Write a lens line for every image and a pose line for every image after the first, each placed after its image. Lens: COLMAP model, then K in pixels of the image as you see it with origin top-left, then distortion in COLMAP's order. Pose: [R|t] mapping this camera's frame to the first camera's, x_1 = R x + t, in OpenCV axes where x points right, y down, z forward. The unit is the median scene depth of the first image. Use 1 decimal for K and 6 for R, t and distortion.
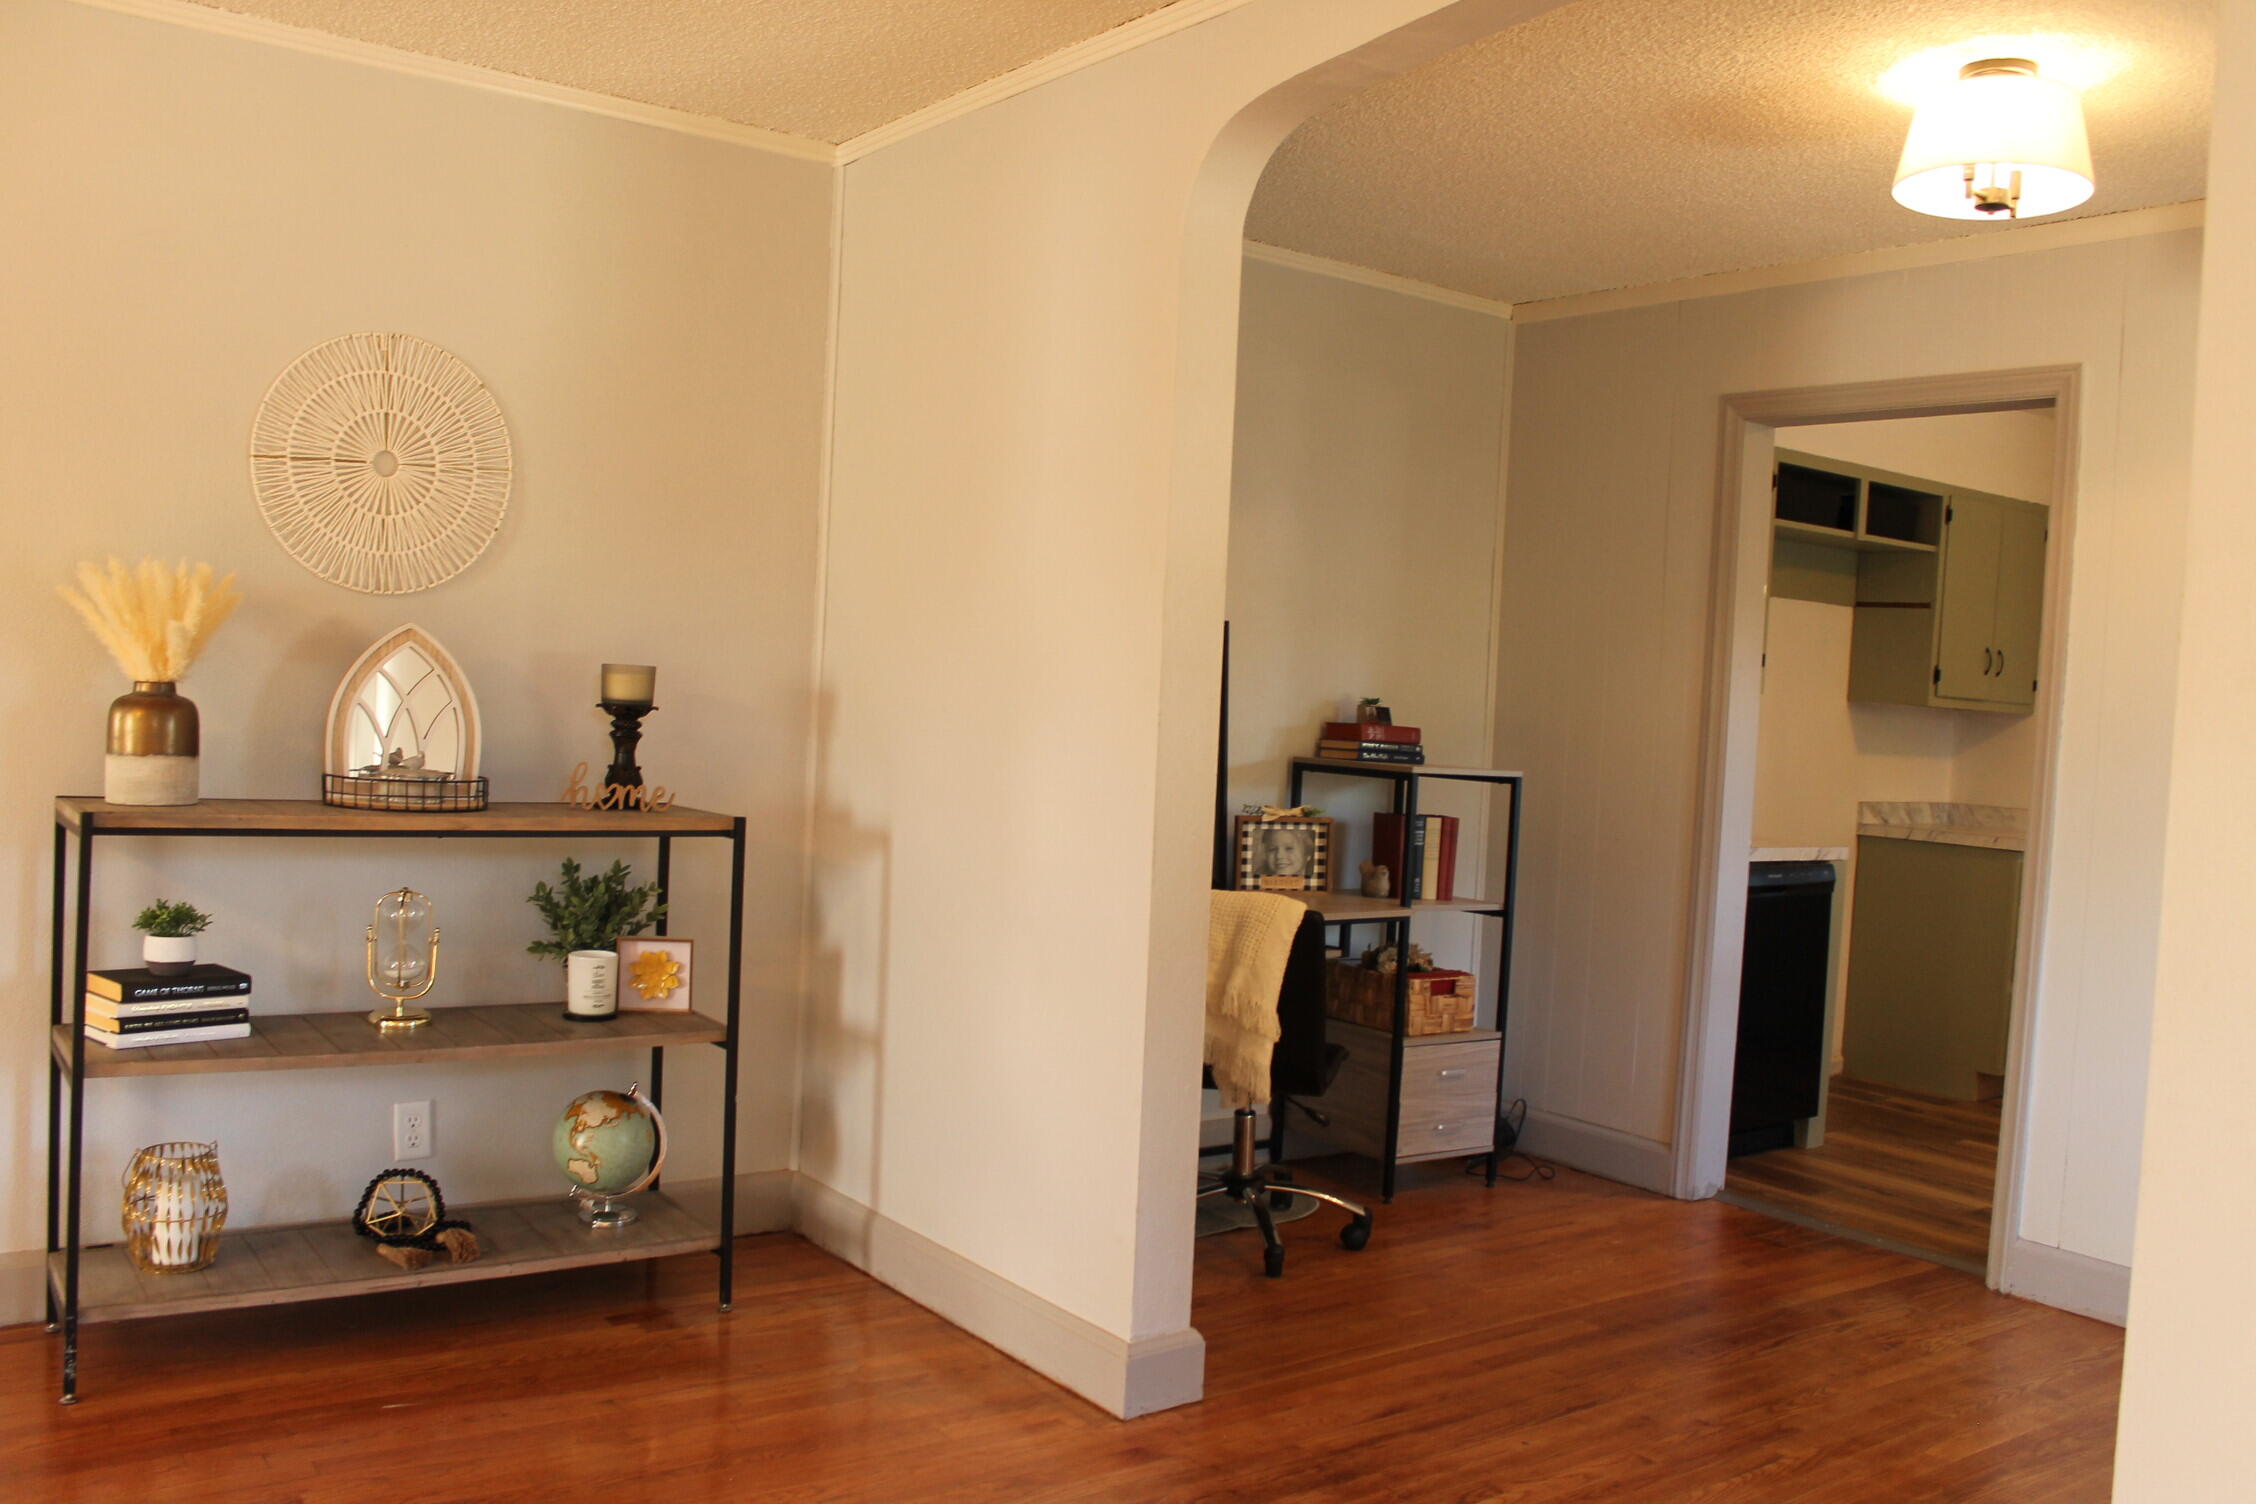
lens RADIAL K [[1899.1, 0, 1115.4], [0, 1899.1, 777.6], [0, 0, 1]] dist [-0.153646, 0.138804]
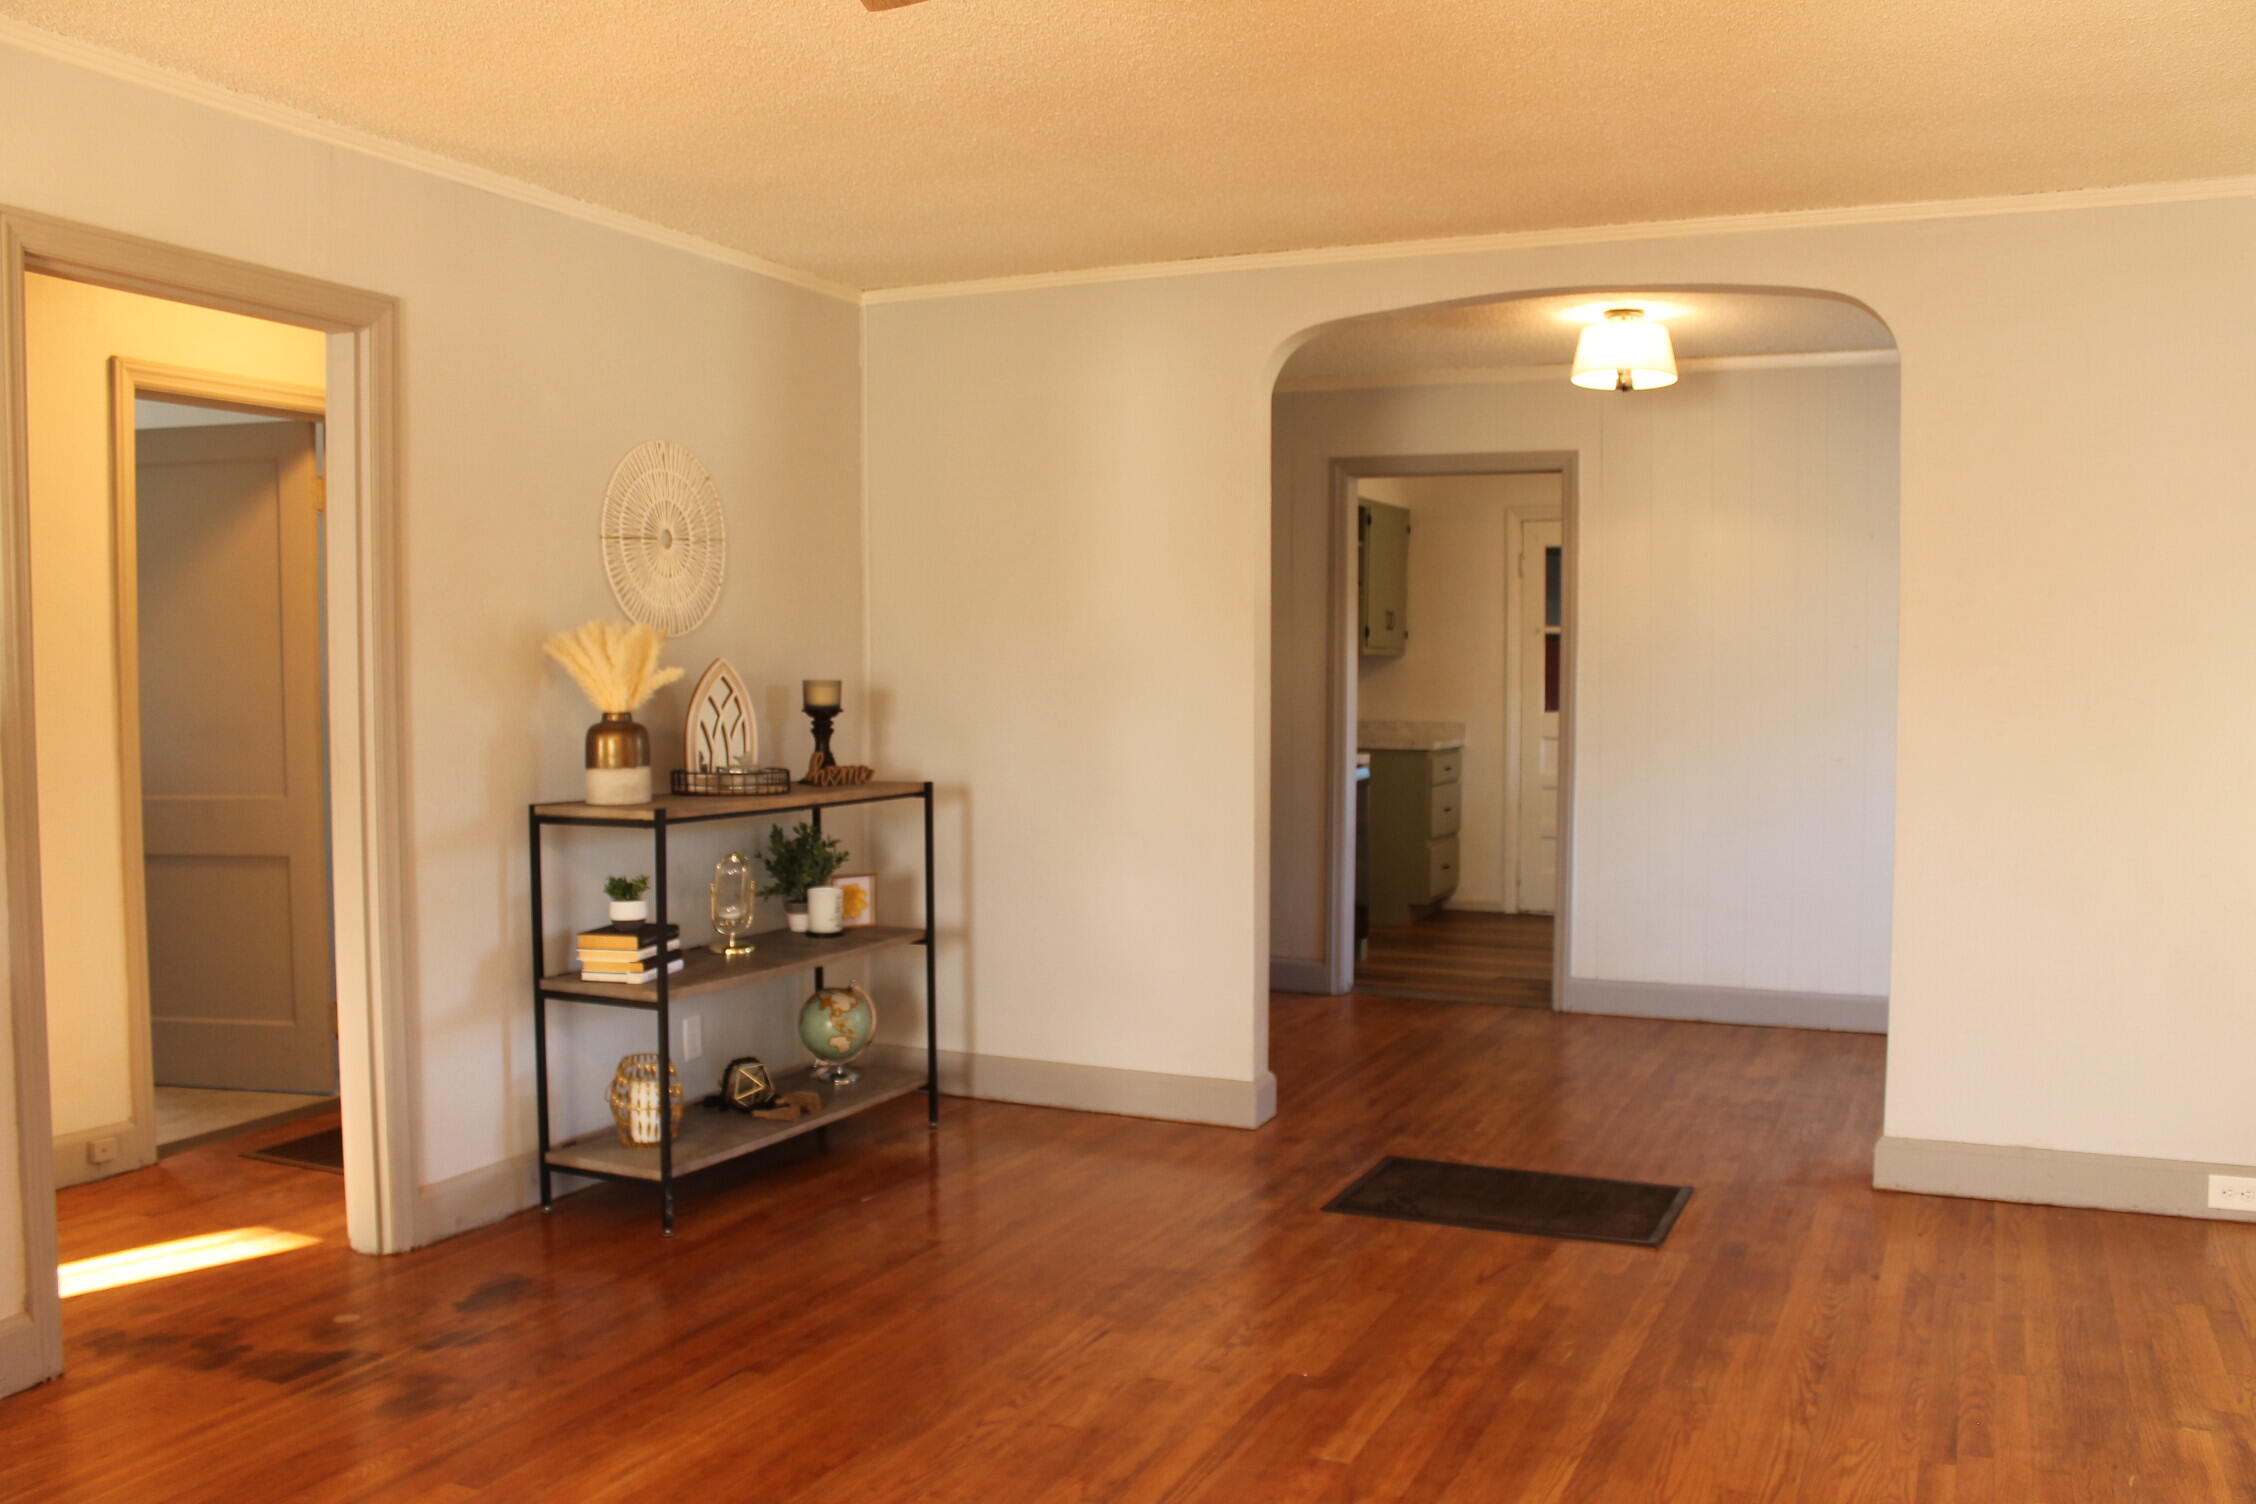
lens RADIAL K [[1899.1, 0, 1115.4], [0, 1899.1, 777.6], [0, 0, 1]] dist [-0.153646, 0.138804]
pose [[0.875136, -0.077620, 0.477610, -0.762351], [0.063505, 0.996937, 0.045659, -0.039342], [-0.479691, -0.009628, 0.877384, -0.337156]]
